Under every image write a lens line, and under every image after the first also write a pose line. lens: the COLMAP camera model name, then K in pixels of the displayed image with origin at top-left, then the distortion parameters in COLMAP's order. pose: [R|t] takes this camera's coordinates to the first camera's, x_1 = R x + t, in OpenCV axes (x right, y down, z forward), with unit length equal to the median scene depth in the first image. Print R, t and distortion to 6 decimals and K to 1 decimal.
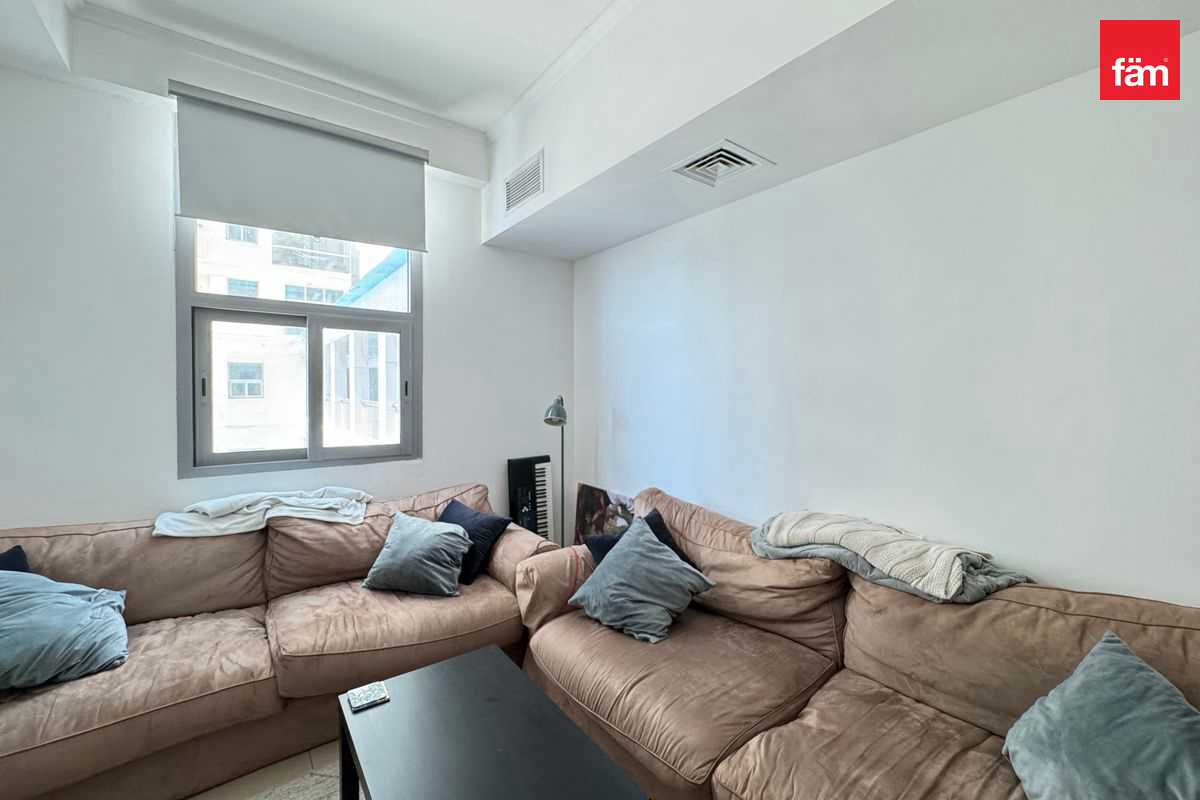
lens RADIAL K [[480.5, 0, 600.0], [0, 480.5, 400.0], [0, 0, 1]] dist [-0.005066, 0.000717]
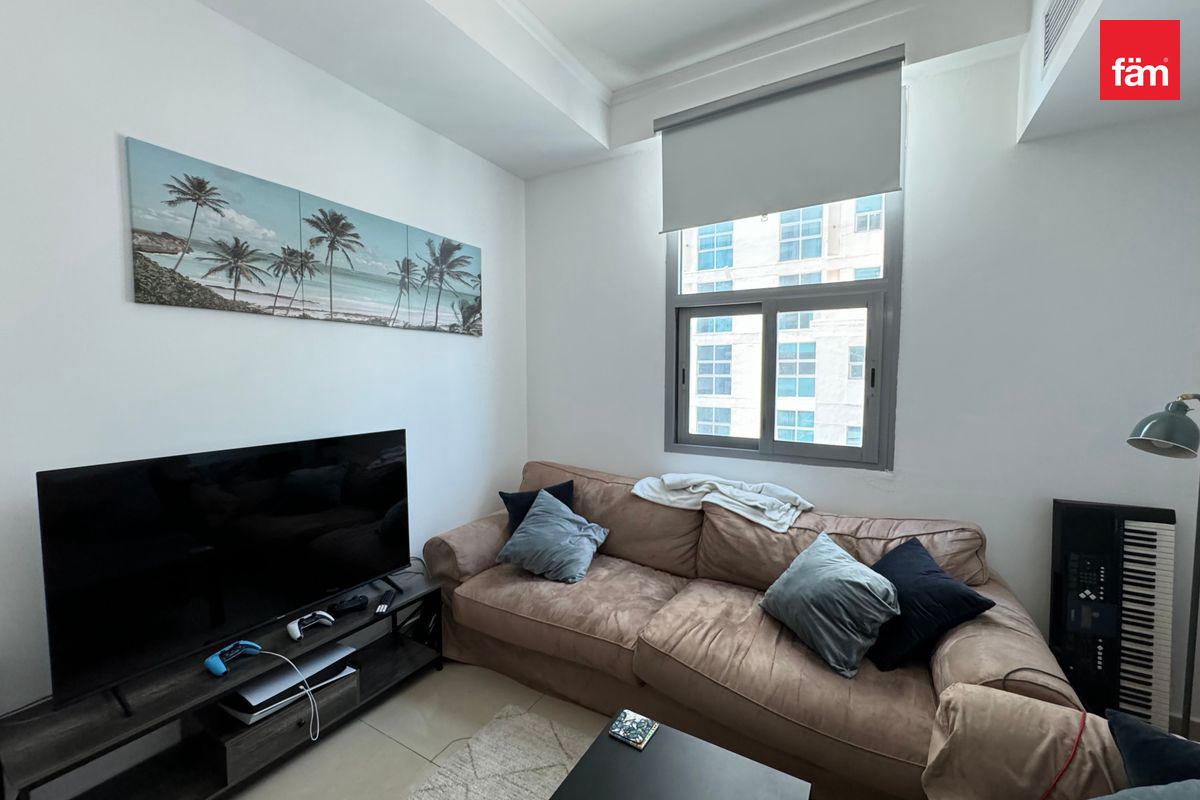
lens RADIAL K [[480.5, 0, 600.0], [0, 480.5, 400.0], [0, 0, 1]] dist [-0.005066, 0.000717]
pose [[0.384973, 0.053852, -0.921355, 0.190672], [-0.015030, 0.998530, 0.052082, -0.029416], [0.922805, -0.006202, 0.385216, 0.396278]]
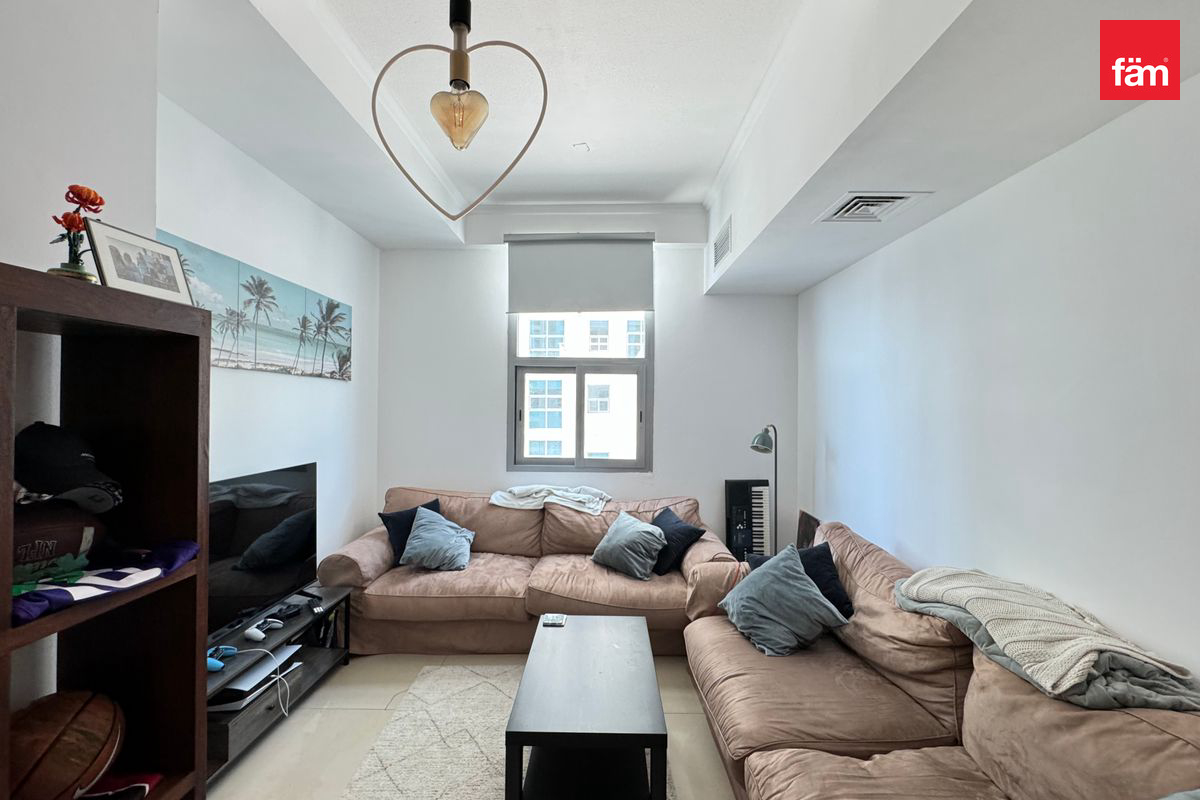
lens RADIAL K [[480.5, 0, 600.0], [0, 480.5, 400.0], [0, 0, 1]] dist [-0.005066, 0.000717]
pose [[0.791773, -0.001334, -0.610814, 0.399738], [-0.016953, 0.999564, -0.024158, -0.047889], [0.610580, 0.029483, 0.791406, -0.120819]]
